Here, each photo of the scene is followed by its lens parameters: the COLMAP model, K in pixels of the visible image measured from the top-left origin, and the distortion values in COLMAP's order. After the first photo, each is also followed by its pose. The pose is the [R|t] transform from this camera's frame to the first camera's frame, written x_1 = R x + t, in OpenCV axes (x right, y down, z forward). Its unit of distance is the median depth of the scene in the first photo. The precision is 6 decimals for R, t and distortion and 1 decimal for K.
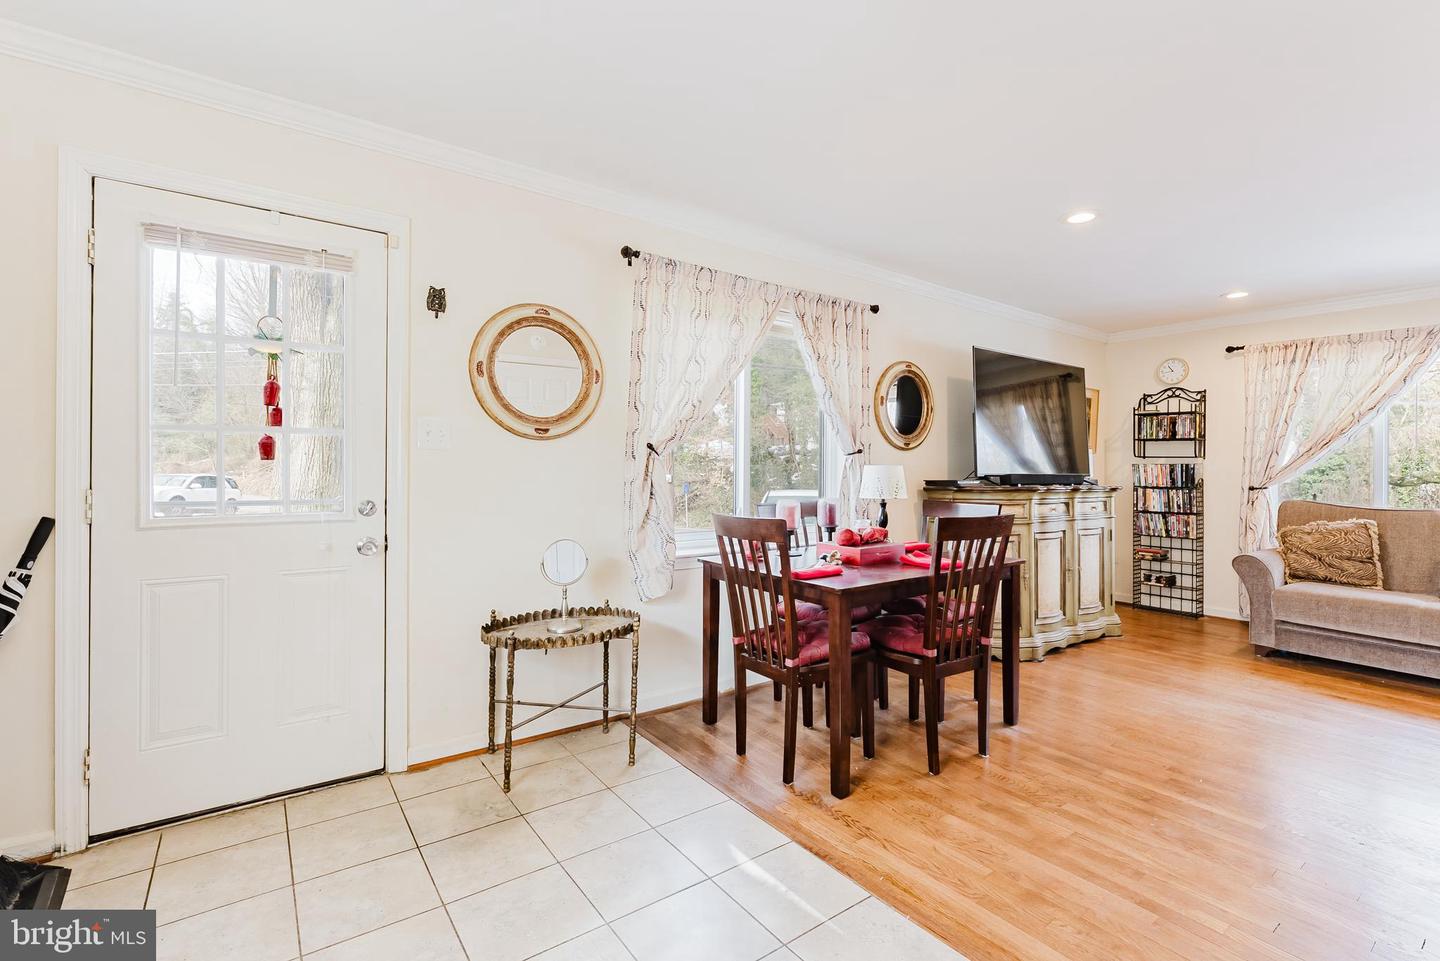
lens RADIAL K [[663.4, 0, 711.8], [0, 663.4, 466.5], [0, 0, 1]] dist [-0.001441, 0.000665]
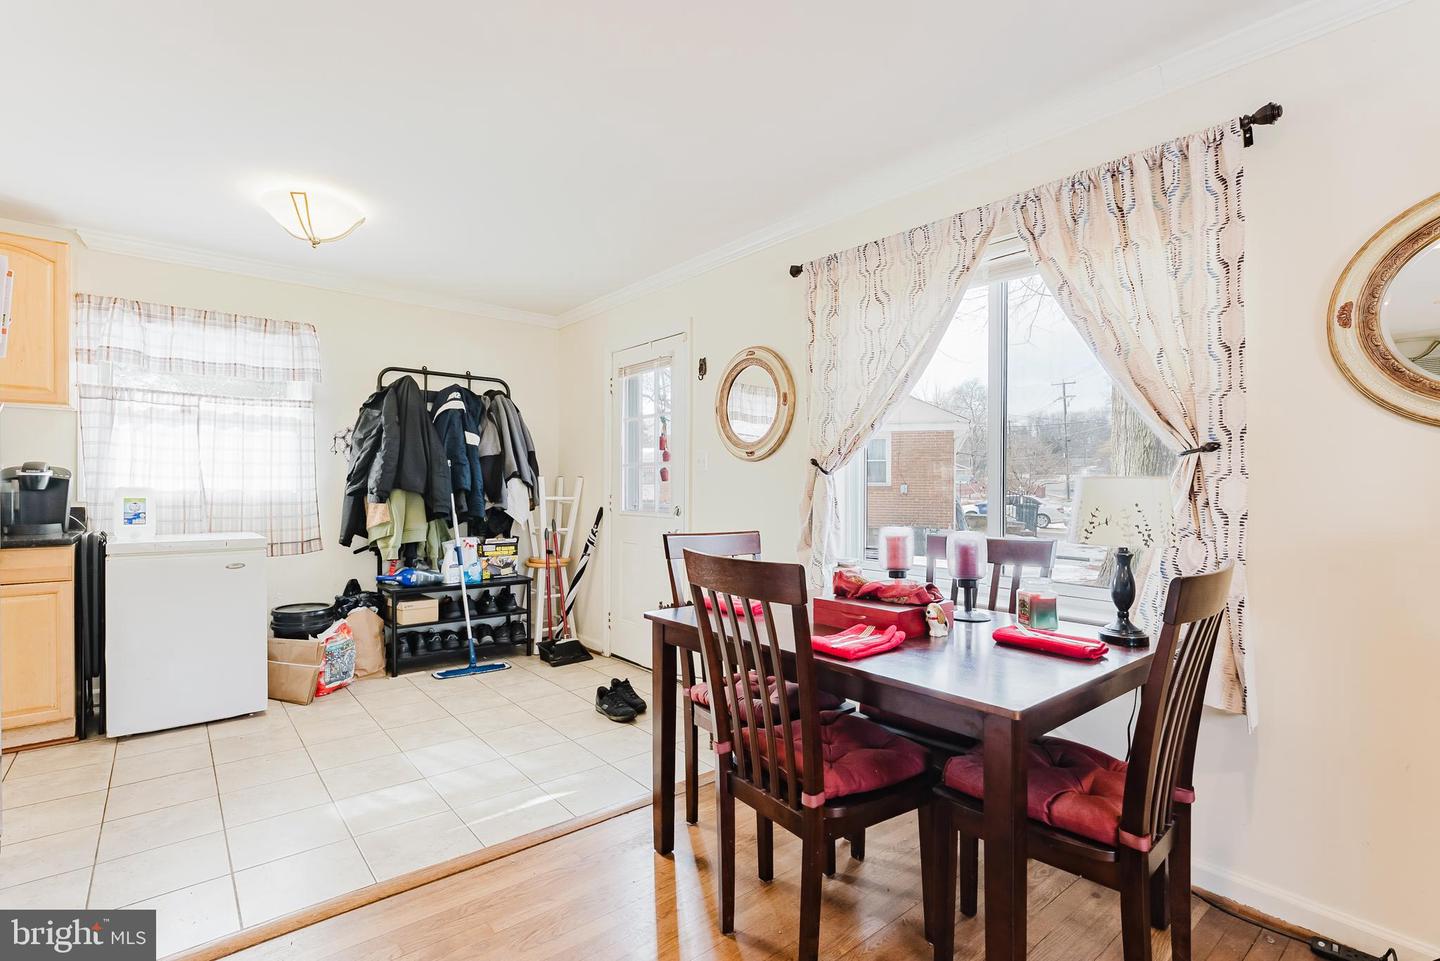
lens RADIAL K [[663.4, 0, 717.3], [0, 663.4, 484.9], [0, 0, 1]] dist [-0.001441, 0.000665]
pose [[0.072680, -0.011148, -0.997293, 0.514398], [-0.004015, 0.999926, -0.011470, 0.008645], [0.997347, 0.004838, 0.072630, 0.481592]]
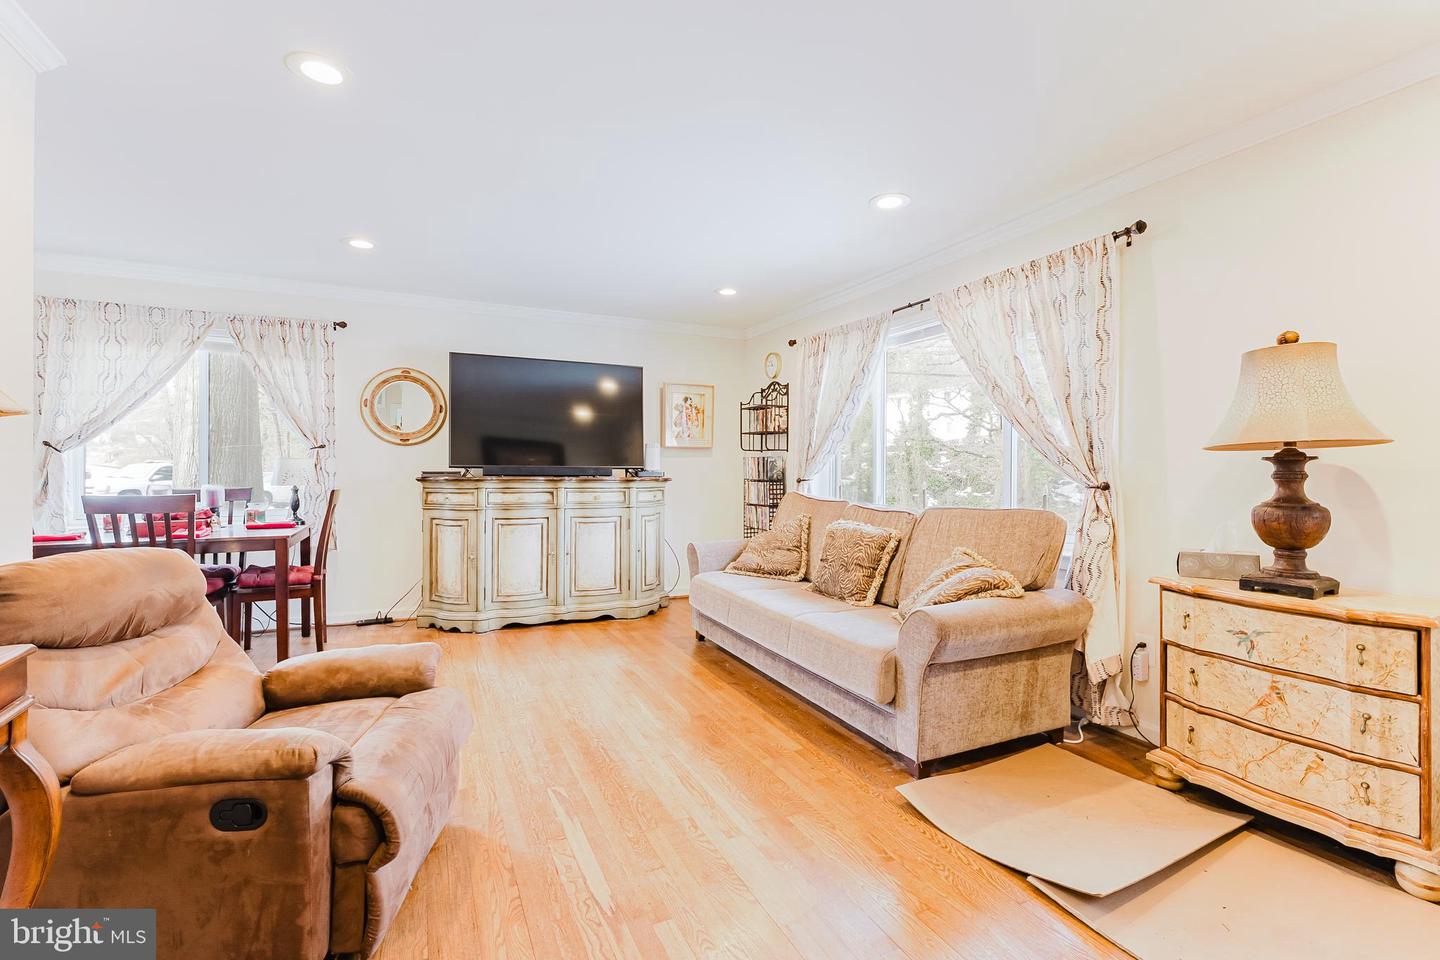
lens RADIAL K [[663.4, 0, 721.5], [0, 663.4, 468.5], [0, 0, 1]] dist [-0.001441, 0.000665]
pose [[0.980666, -0.002141, -0.195680, 0.893268], [0.002640, 0.999994, 0.002285, 0.012246], [0.195673, -0.002757, 0.980665, -0.013988]]
